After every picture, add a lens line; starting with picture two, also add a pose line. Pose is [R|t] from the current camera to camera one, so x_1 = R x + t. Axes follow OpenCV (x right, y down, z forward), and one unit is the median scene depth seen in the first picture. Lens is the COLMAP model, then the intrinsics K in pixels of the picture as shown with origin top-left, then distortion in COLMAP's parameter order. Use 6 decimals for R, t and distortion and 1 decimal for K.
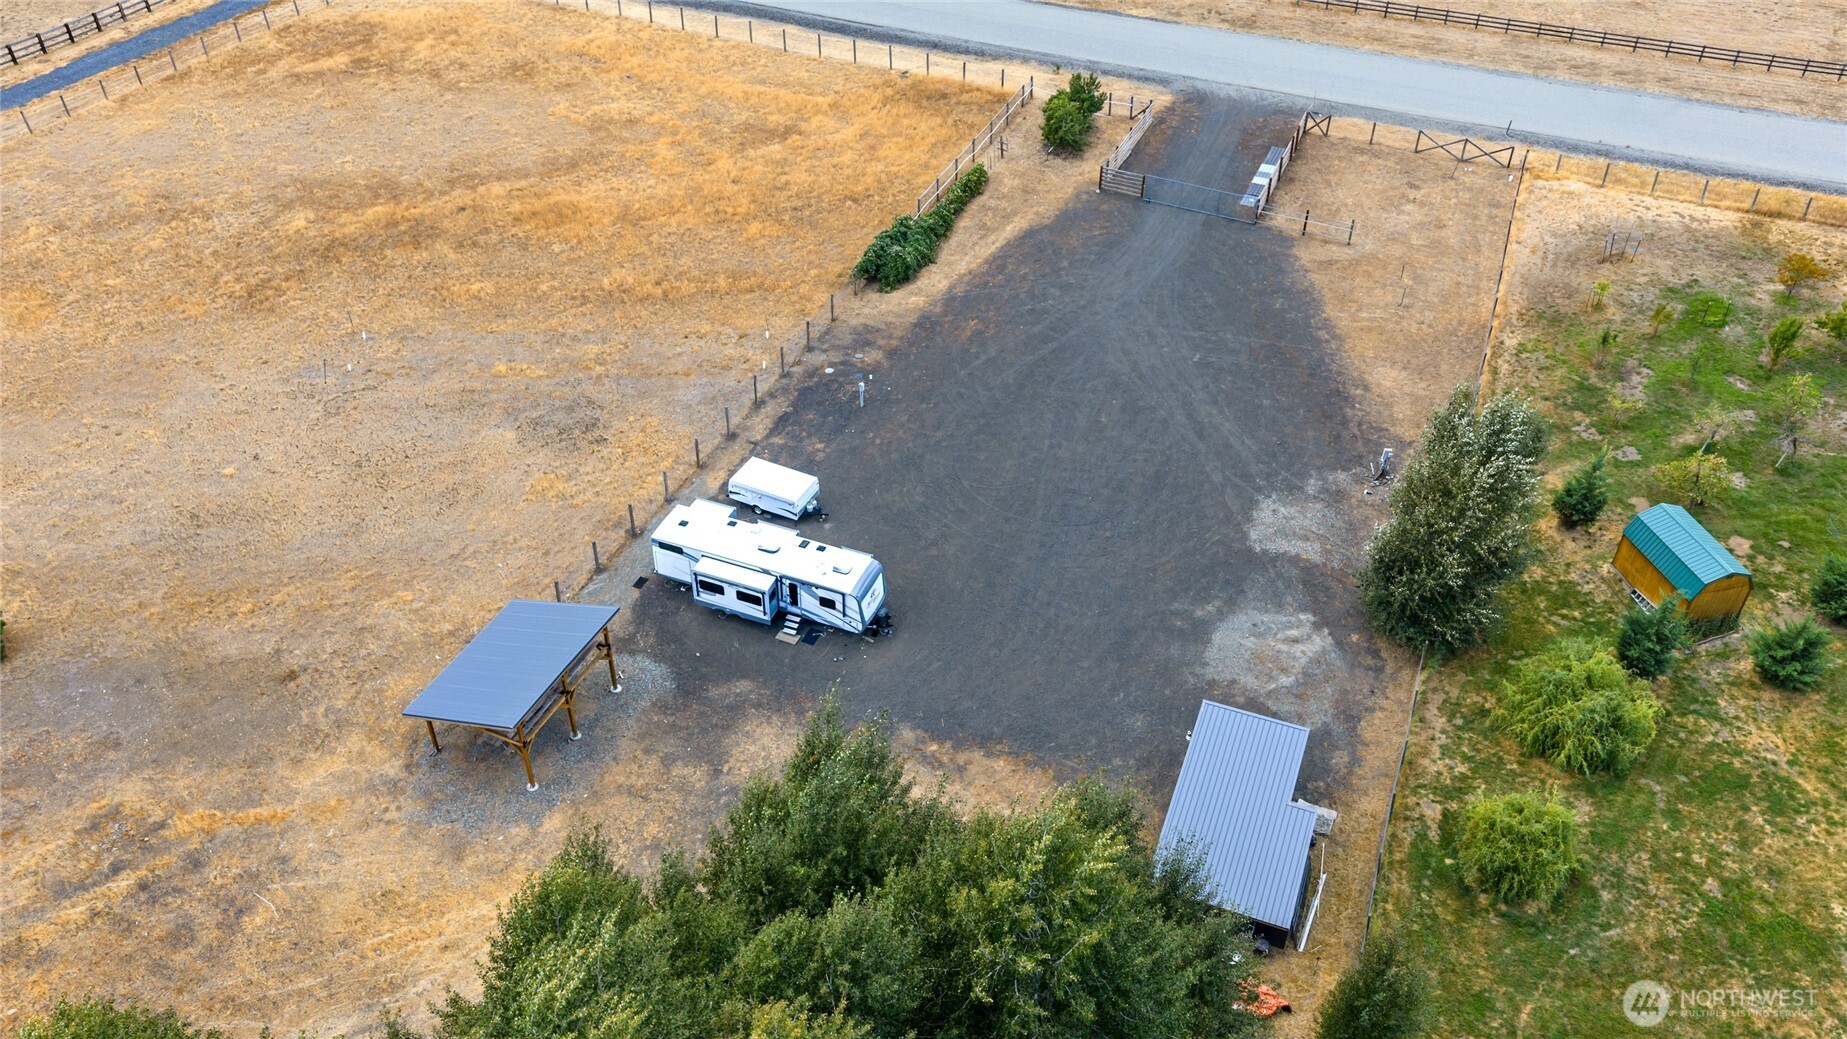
lens RADIAL K [[1492.5, 0, 912.9], [0, 1492.5, 528.2], [0, 0, 1]] dist [0.017452, -0.009205]
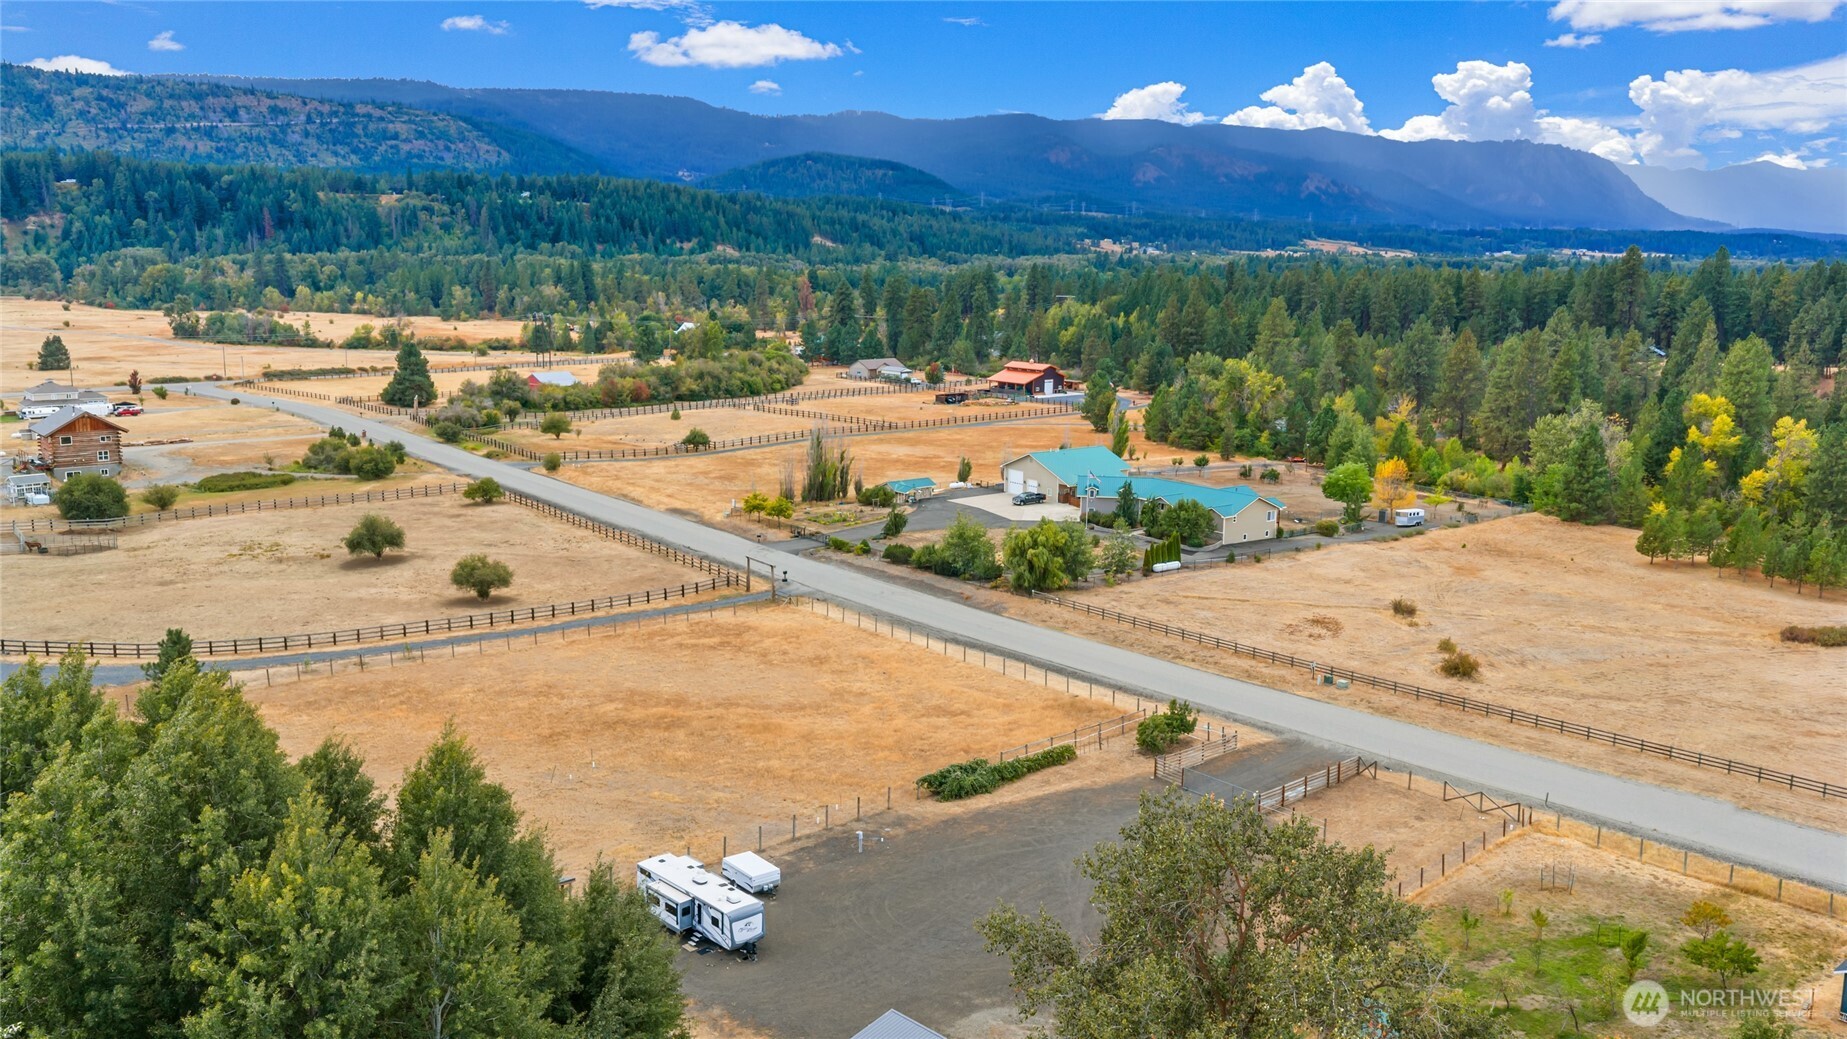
lens RADIAL K [[1488.1, 0, 923.5], [0, 1488.1, 519.5], [0, 0, 1]] dist [0.106762, -0.157081]
pose [[0.908134, 0.082180, -0.410535, 0.451970], [-0.277986, 0.851574, -0.444460, 0.203292], [0.313075, 0.517752, 0.796189, -0.174056]]
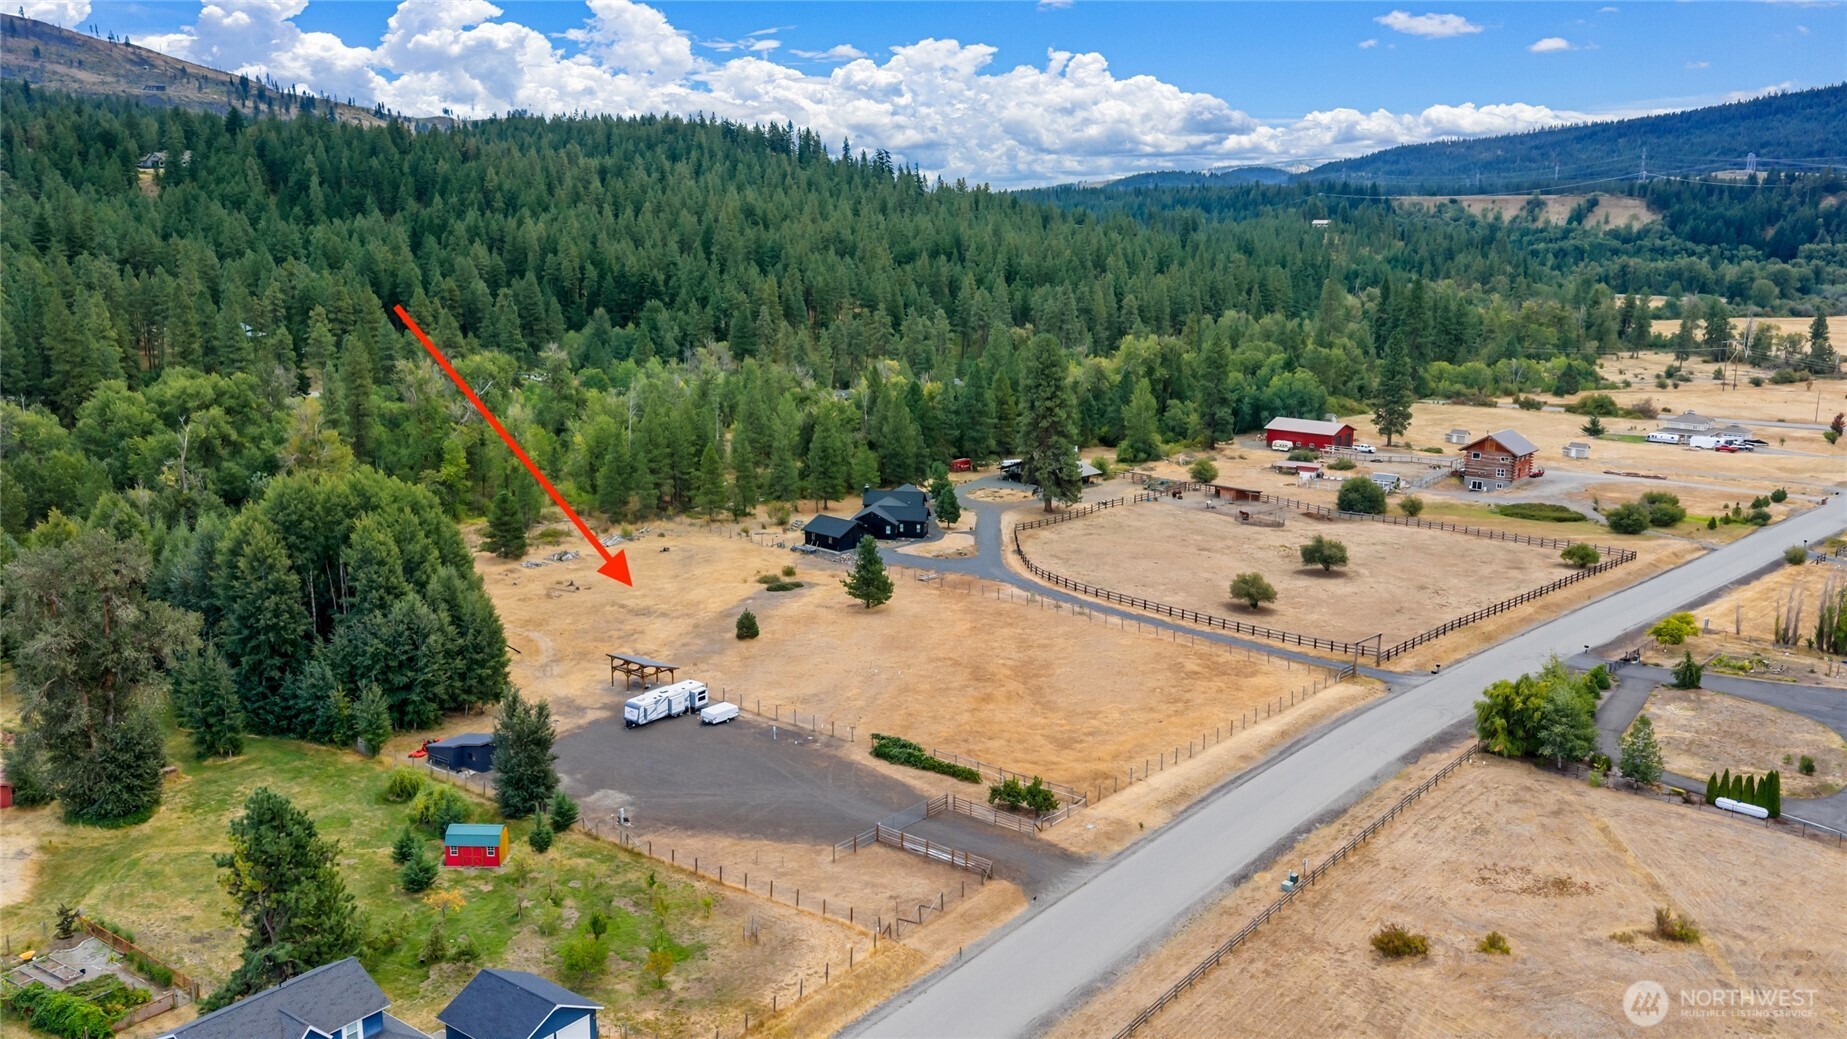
lens RADIAL K [[1488.1, 0, 923.5], [0, 1488.1, 519.5], [0, 0, 1]] dist [0.106762, -0.157081]
pose [[-0.251824, 0.184171, -0.950087, 1.533264], [-0.637663, 0.706910, 0.306046, -0.891950], [0.727991, 0.682905, -0.060578, 0.883444]]
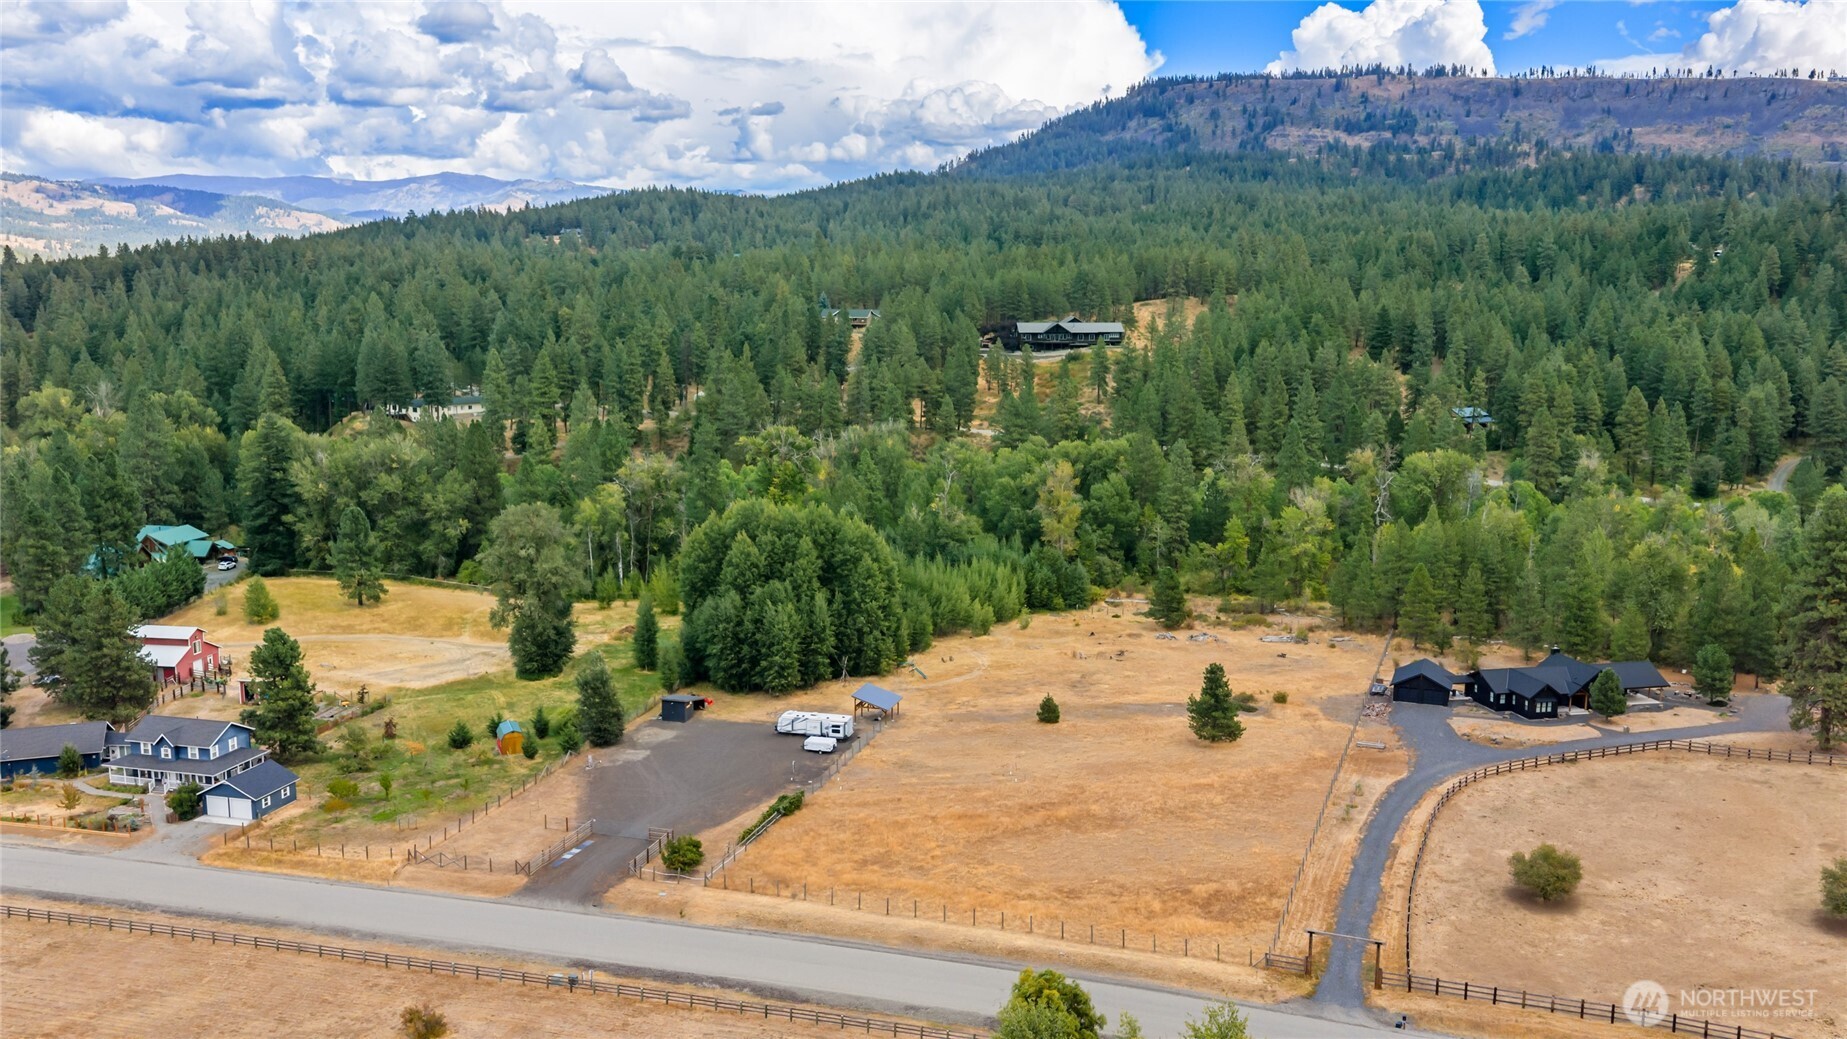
lens RADIAL K [[1492.5, 0, 912.9], [0, 1492.5, 528.2], [0, 0, 1]] dist [0.017452, -0.009205]
pose [[-0.991569, 0.020120, -0.128007, 0.065698], [-0.084656, 0.647314, 0.757507, -1.857448], [0.098102, 0.761958, -0.640154, 1.898048]]
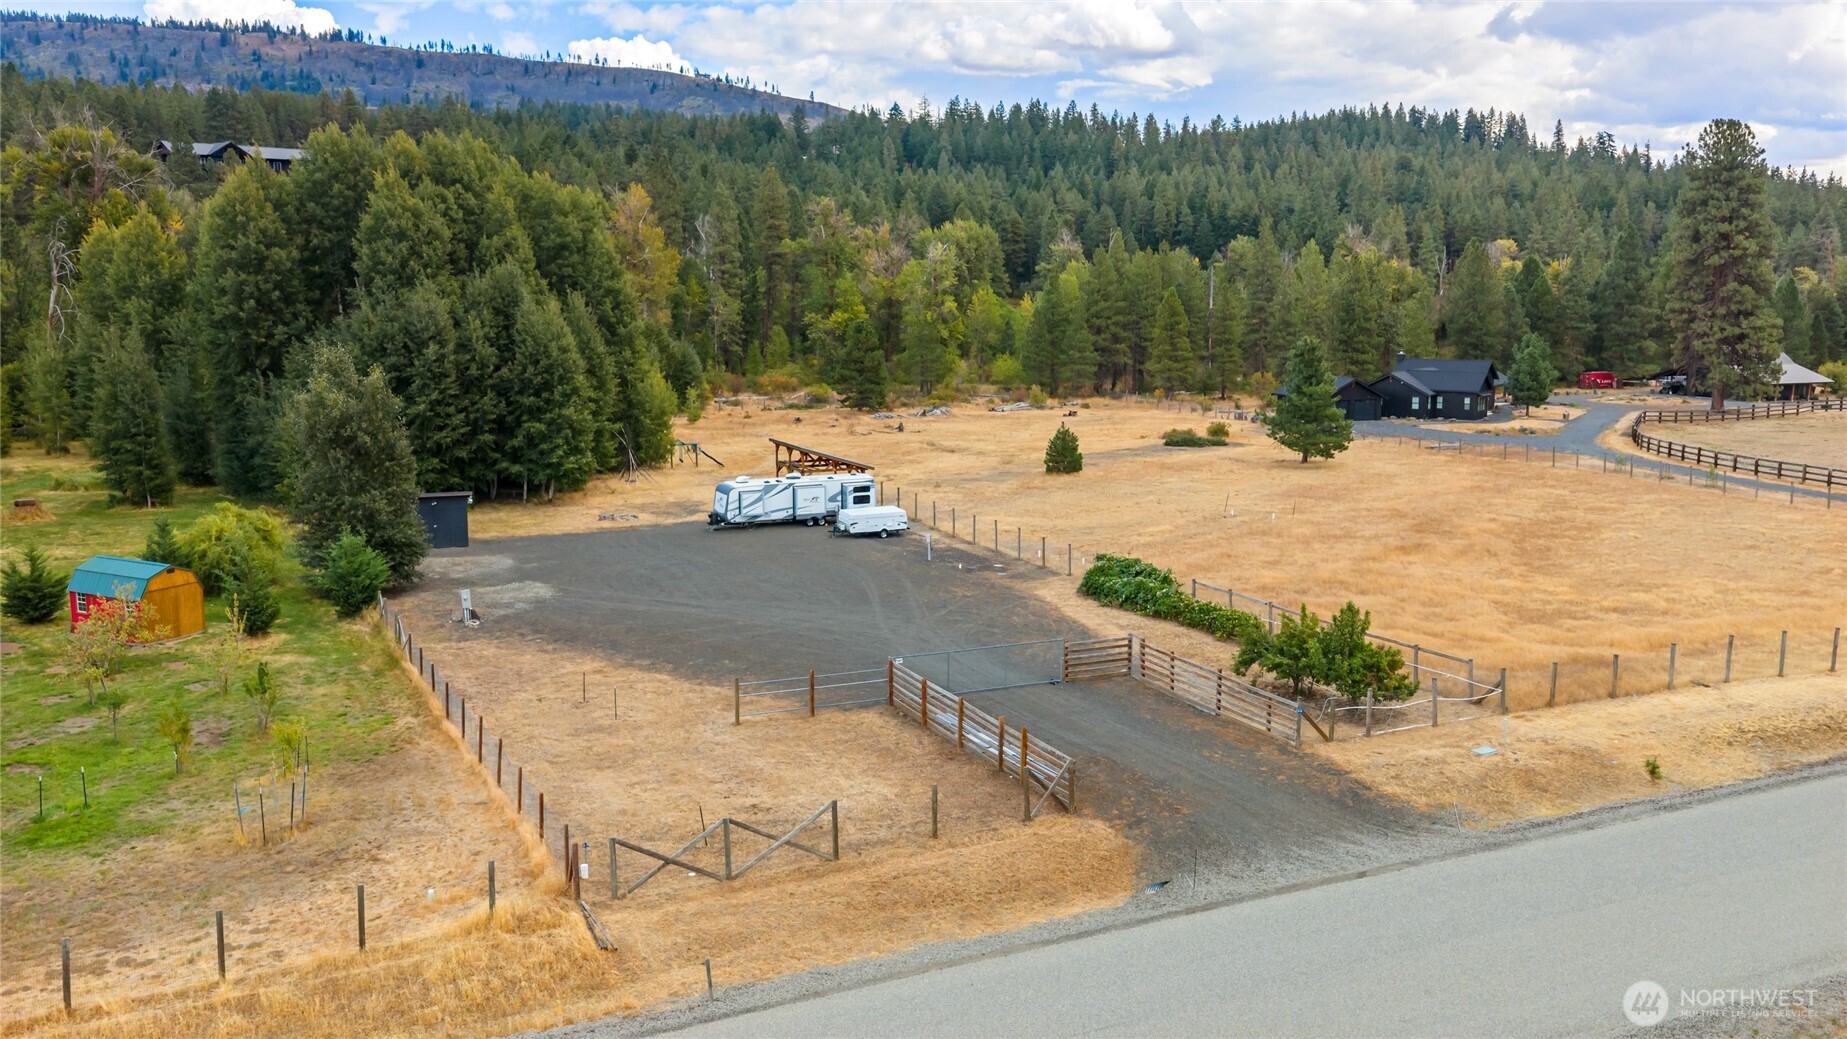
lens RADIAL K [[1492.5, 0, 912.9], [0, 1492.5, 528.2], [0, 0, 1]] dist [0.017452, -0.009205]
pose [[-0.662602, 0.122544, -0.738879, 0.647667], [-0.484541, 0.682127, 0.547652, -0.569956], [0.571120, 0.720892, -0.392601, 1.155113]]
